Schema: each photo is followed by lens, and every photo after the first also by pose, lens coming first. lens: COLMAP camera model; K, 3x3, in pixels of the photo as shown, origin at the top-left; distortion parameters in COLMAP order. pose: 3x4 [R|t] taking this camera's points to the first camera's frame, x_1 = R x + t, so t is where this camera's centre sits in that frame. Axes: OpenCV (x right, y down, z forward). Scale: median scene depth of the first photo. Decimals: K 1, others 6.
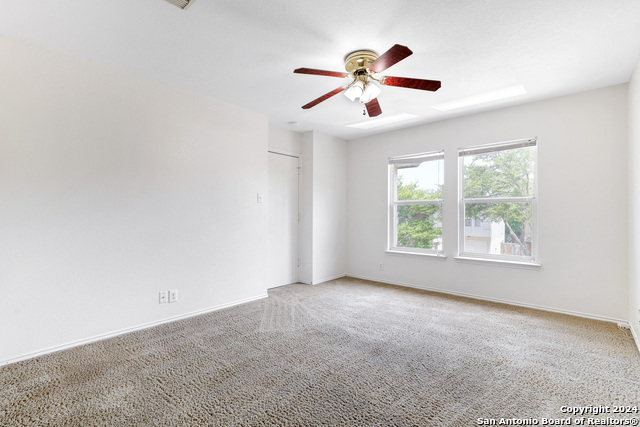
lens RADIAL K [[302.8, 0, 320.0], [0, 302.8, 208.3], [0, 0, 1]] dist [-0.004131, -0.000629]
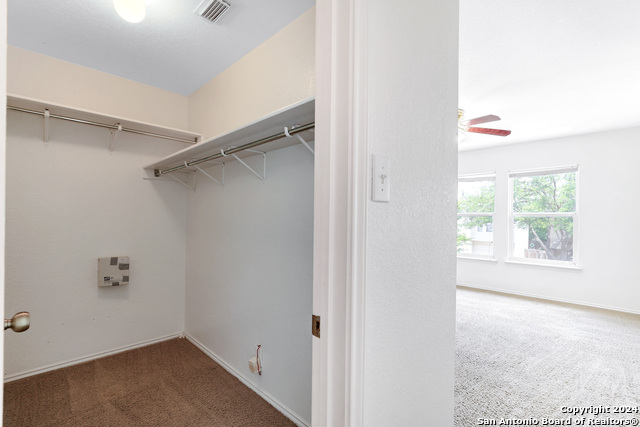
lens RADIAL K [[294.4, 0, 325.0], [0, 294.4, 213.7], [0, 0, 1]] dist [-0.009434, 0.000489]
pose [[0.998374, 0.004145, -0.056853, -0.239227], [-0.004068, 0.999991, 0.001462, -0.030615], [0.056858, -0.001229, 0.998382, -0.241542]]
